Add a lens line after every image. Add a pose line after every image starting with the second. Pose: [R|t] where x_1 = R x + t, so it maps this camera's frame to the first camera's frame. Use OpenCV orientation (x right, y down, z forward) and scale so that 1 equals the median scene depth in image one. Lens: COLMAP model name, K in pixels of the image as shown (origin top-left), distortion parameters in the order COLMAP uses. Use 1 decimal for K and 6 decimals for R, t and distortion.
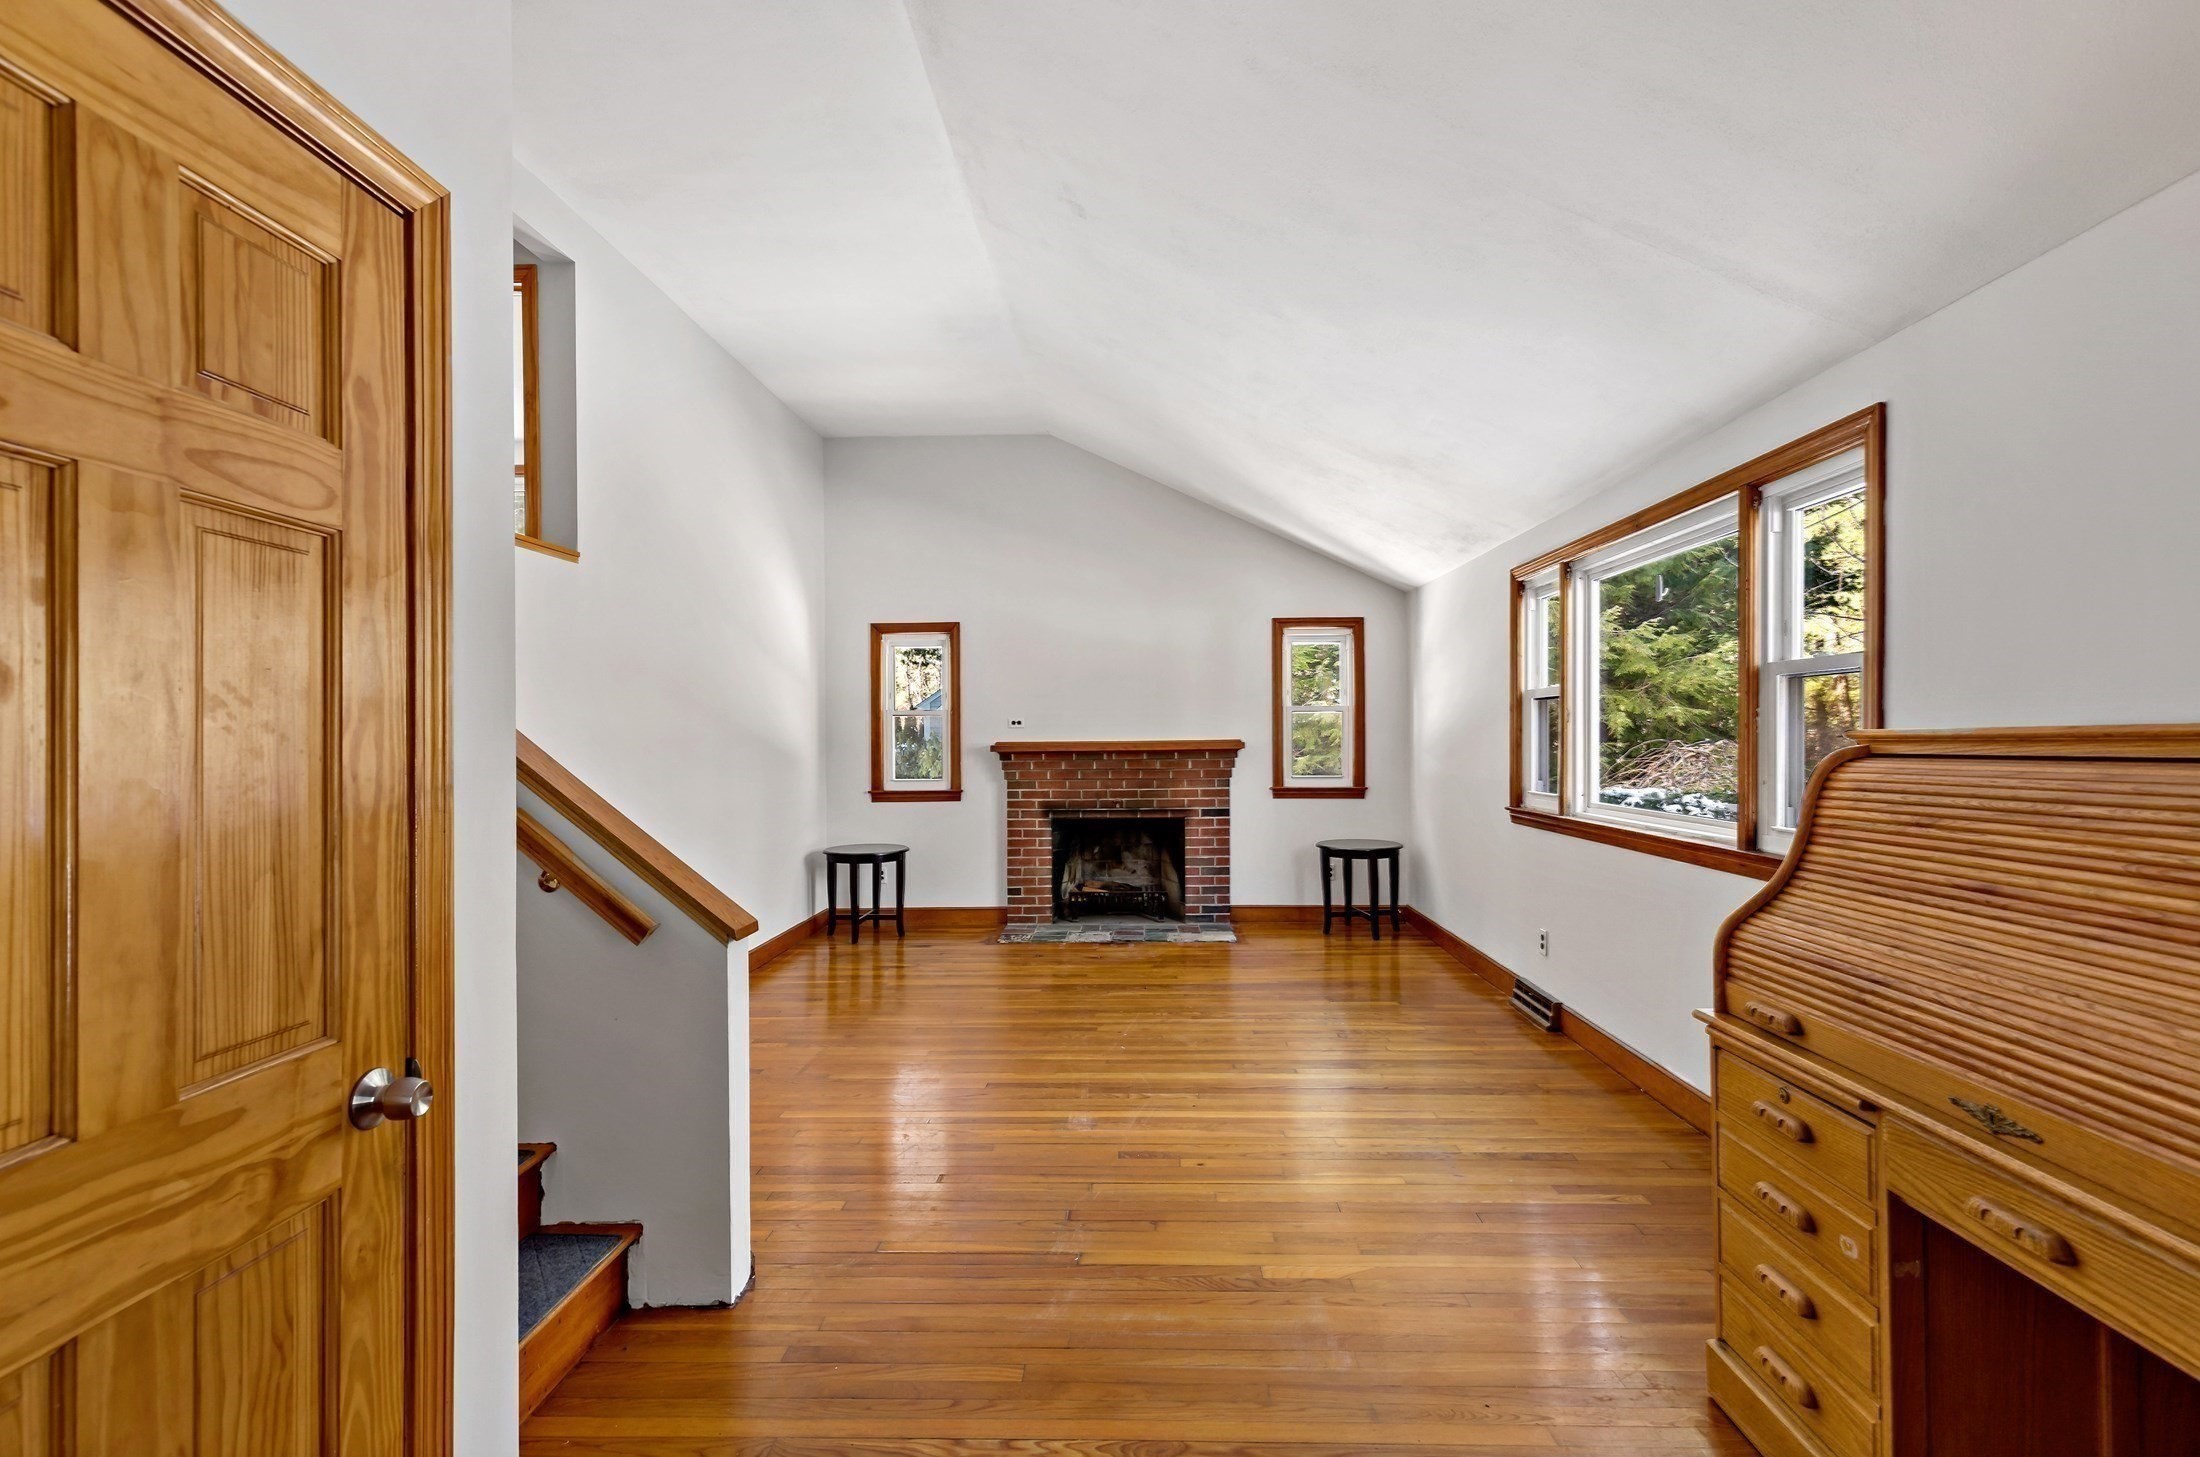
lens RADIAL K [[994.1, 0, 1113.7], [0, 994.1, 735.0], [0, 0, 1]] dist [-0.000713, 0.000071]
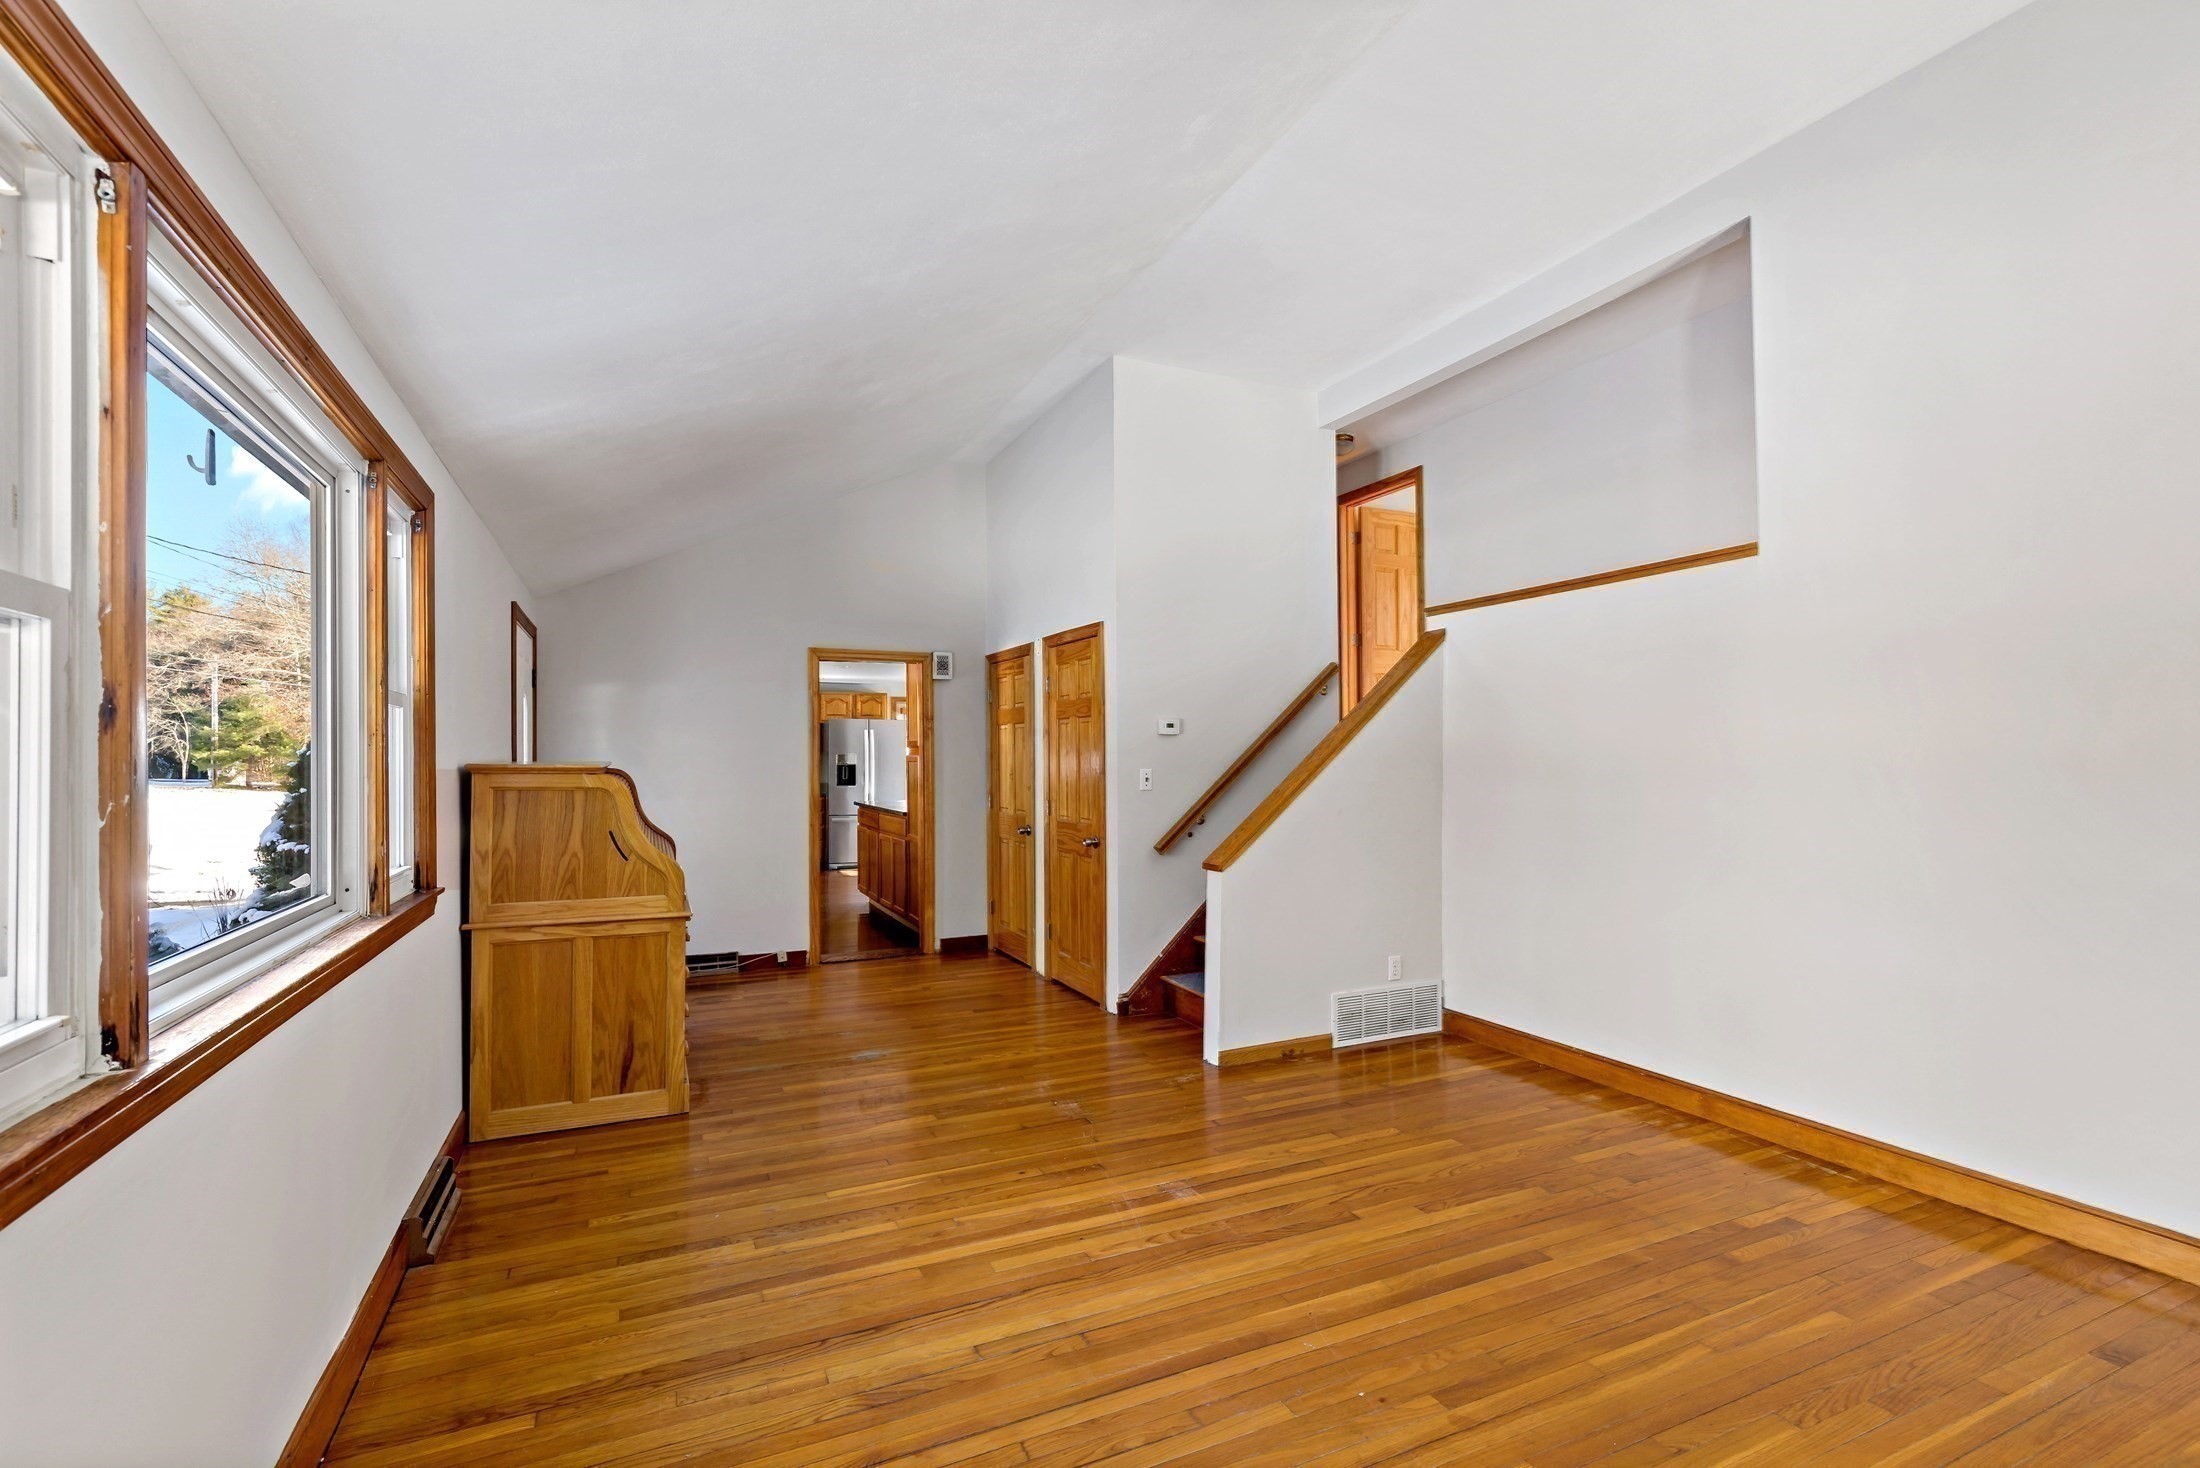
lens RADIAL K [[994.1, 0, 1104.8], [0, 994.1, 750.7], [0, 0, 1]] dist [-0.000713, 0.000071]
pose [[-0.894173, 0.006362, -0.447676, 0.205019], [0.013045, 0.999845, -0.011848, 0.000575], [0.447531, -0.016434, -0.894117, 0.855833]]
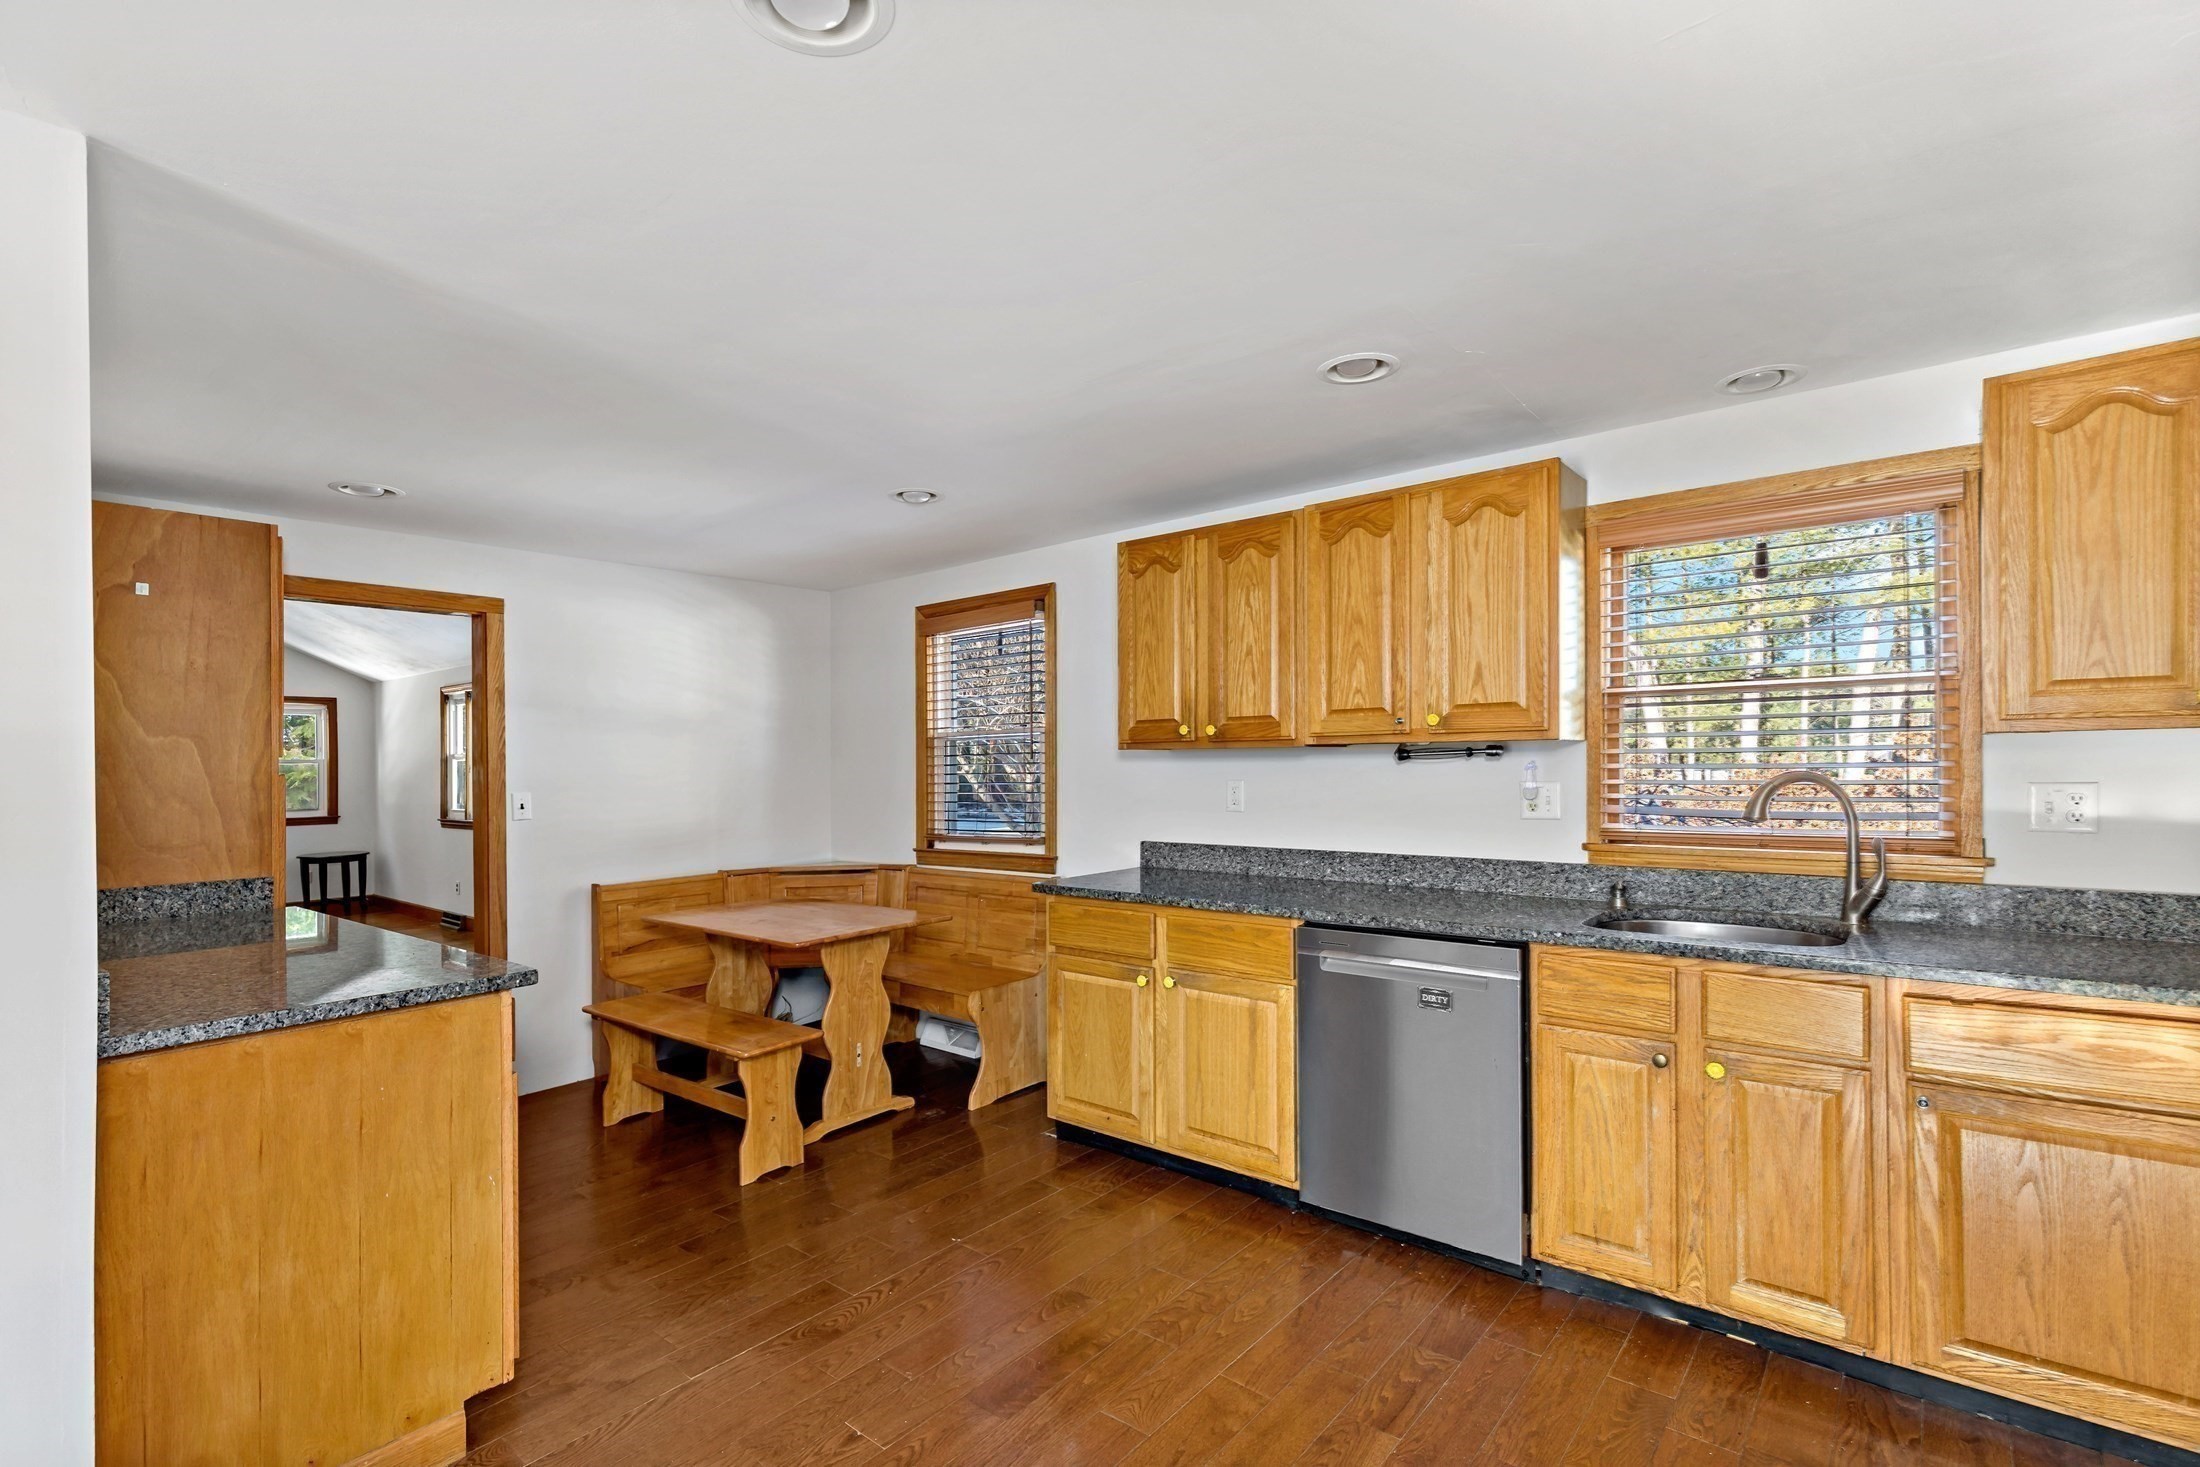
lens RADIAL K [[994.1, 0, 1120.1], [0, 994.1, 764.5], [0, 0, 1]] dist [-0.000713, 0.000071]
pose [[0.597172, 0.000527, 0.802113, -0.231745], [0.007128, 0.999957, -0.005964, -0.004883], [-0.802081, 0.009279, 0.597143, -0.793259]]
